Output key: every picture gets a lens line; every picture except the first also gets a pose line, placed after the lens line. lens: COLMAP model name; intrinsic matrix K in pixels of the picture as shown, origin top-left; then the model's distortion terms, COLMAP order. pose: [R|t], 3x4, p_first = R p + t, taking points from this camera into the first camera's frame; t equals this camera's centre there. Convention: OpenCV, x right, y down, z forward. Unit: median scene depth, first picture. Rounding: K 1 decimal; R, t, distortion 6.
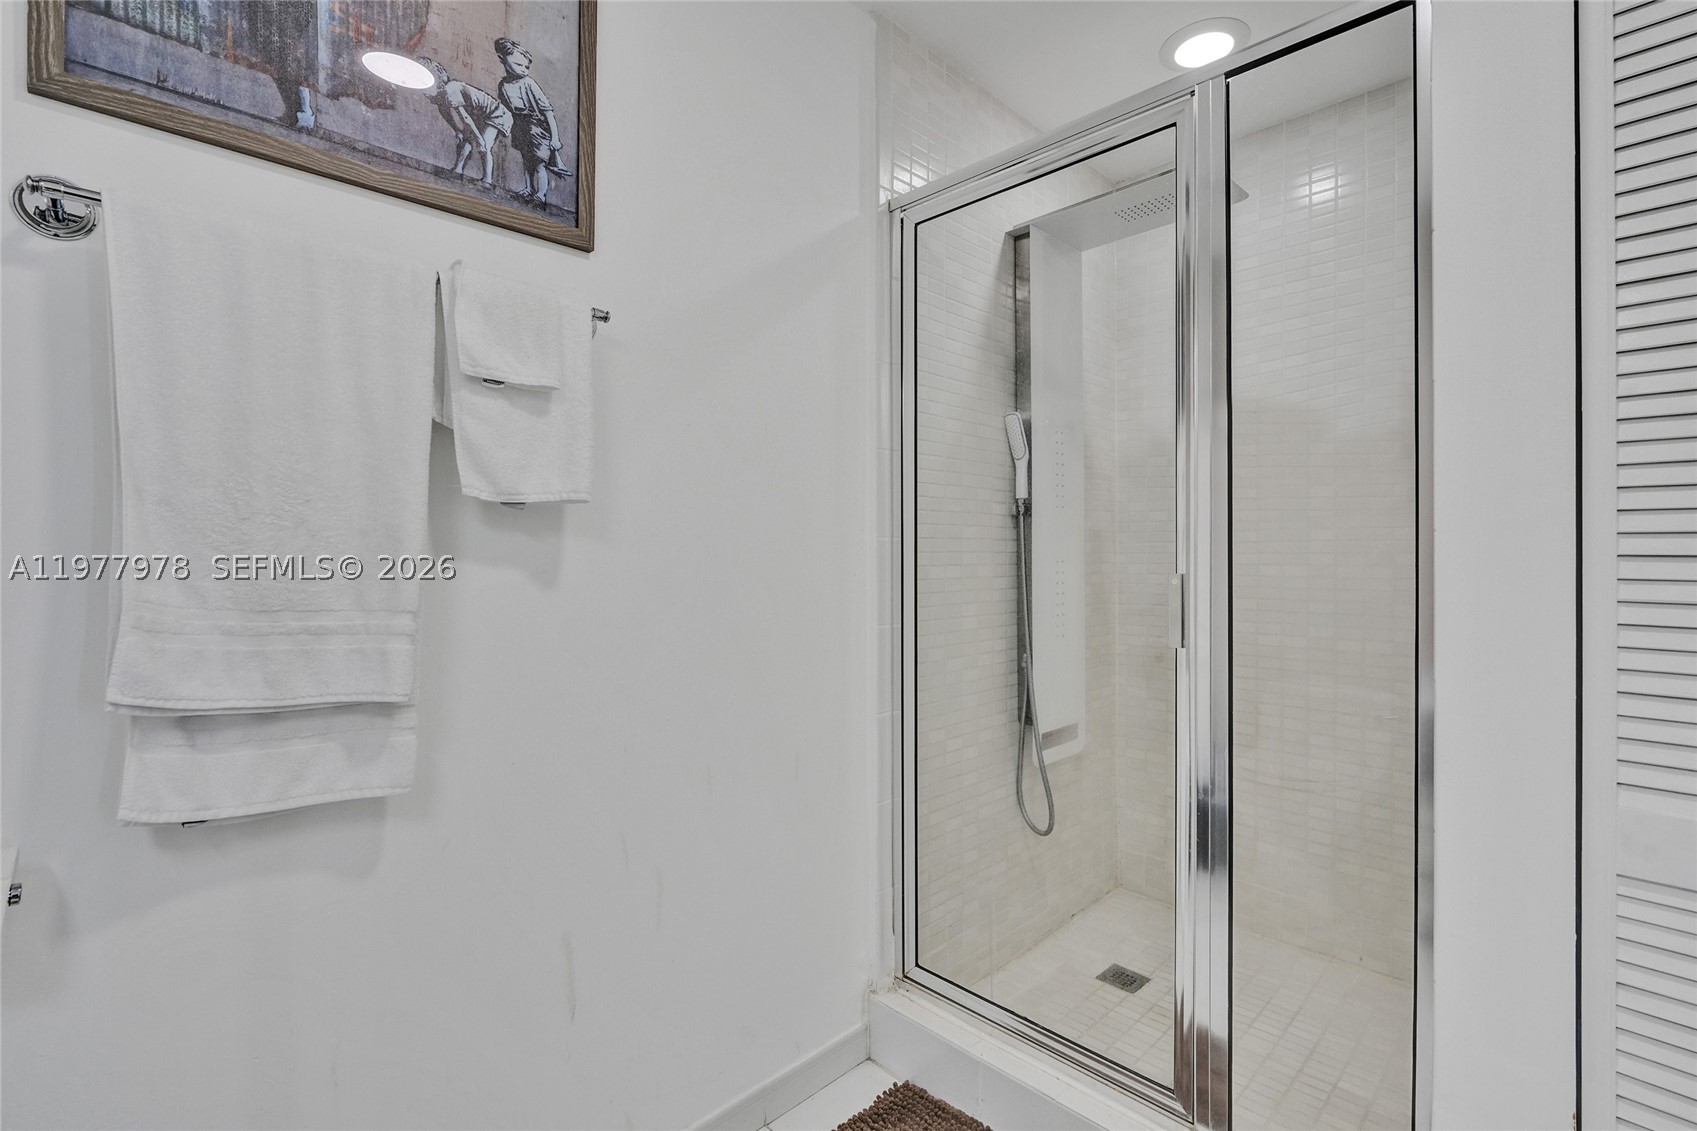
lens RADIAL K [[771.3, 0, 849.2], [0, 771.3, 553.0], [0, 0, 1]] dist [-0.003827, -0.000523]
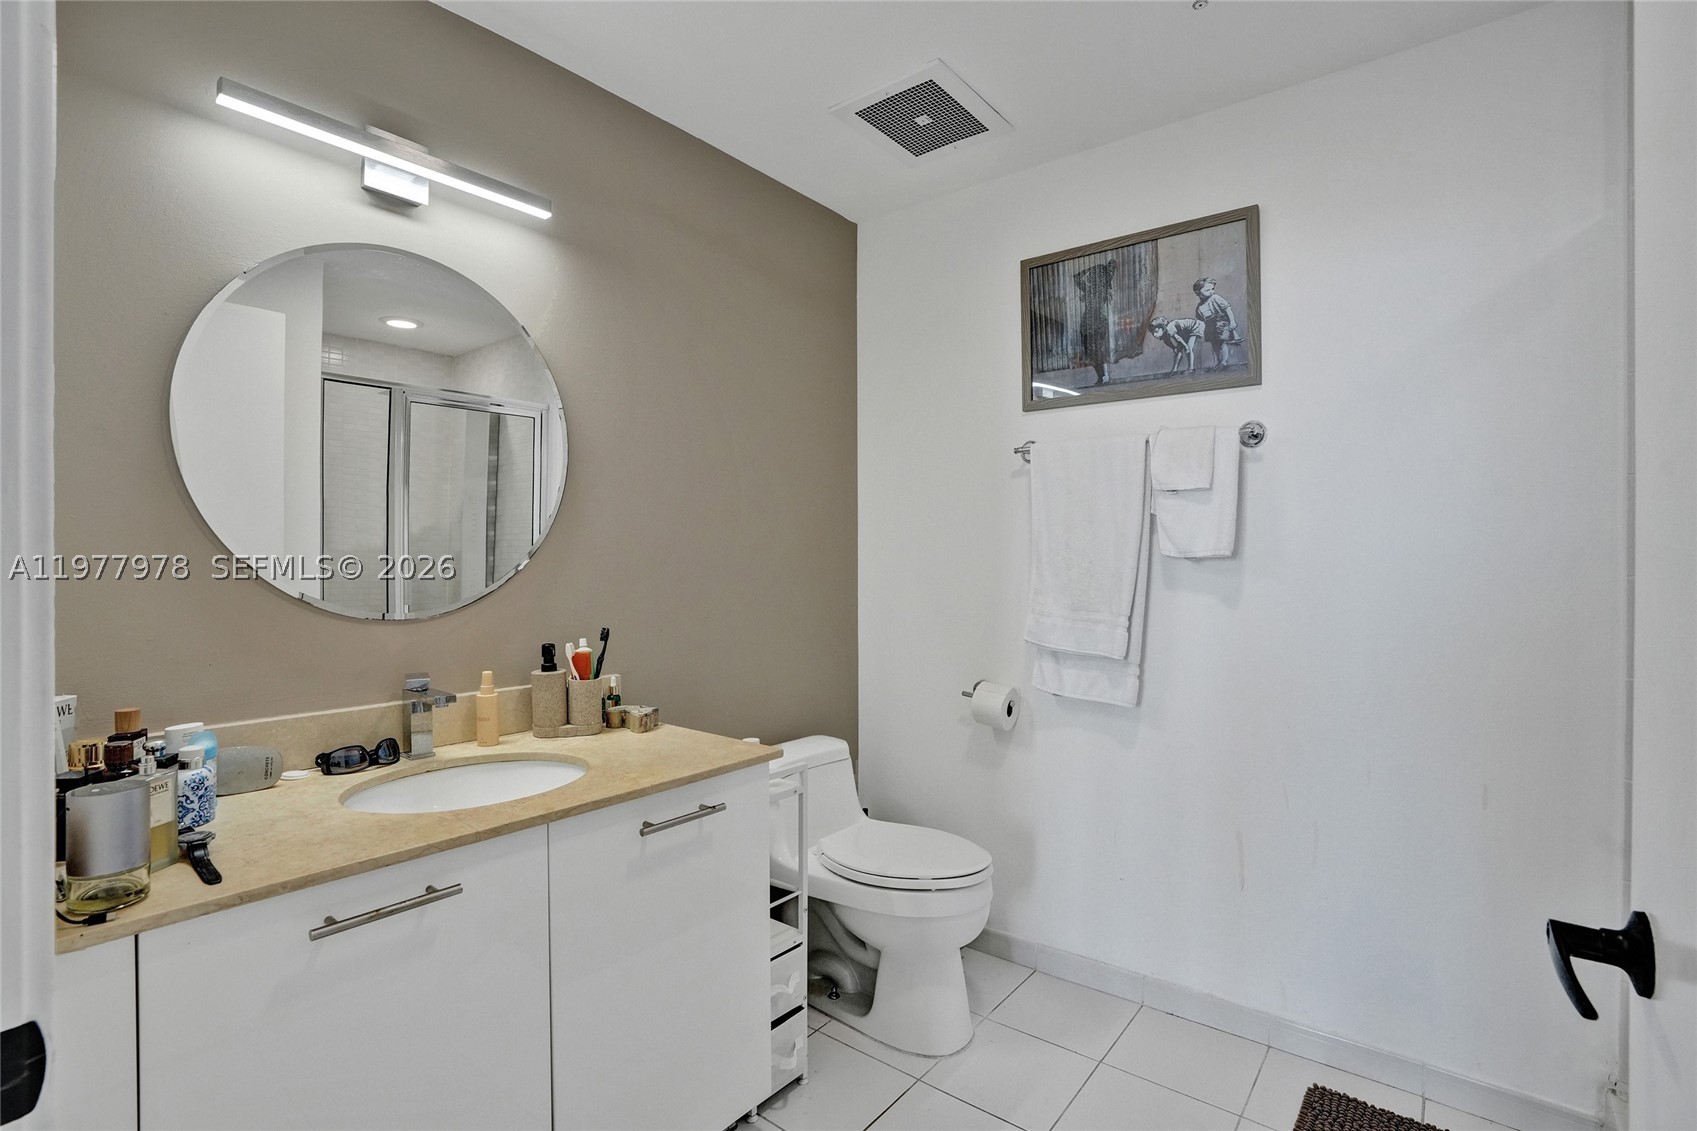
lens RADIAL K [[800.4, 0, 856.5], [0, 800.4, 563.1], [0, 0, 1]] dist [-0.073739, -0.000038]
pose [[0.128101, 0.002893, -0.991757, 1.183902], [-0.001684, 0.999995, 0.002700, -0.054038], [0.991760, 0.001324, 0.128105, 0.037857]]
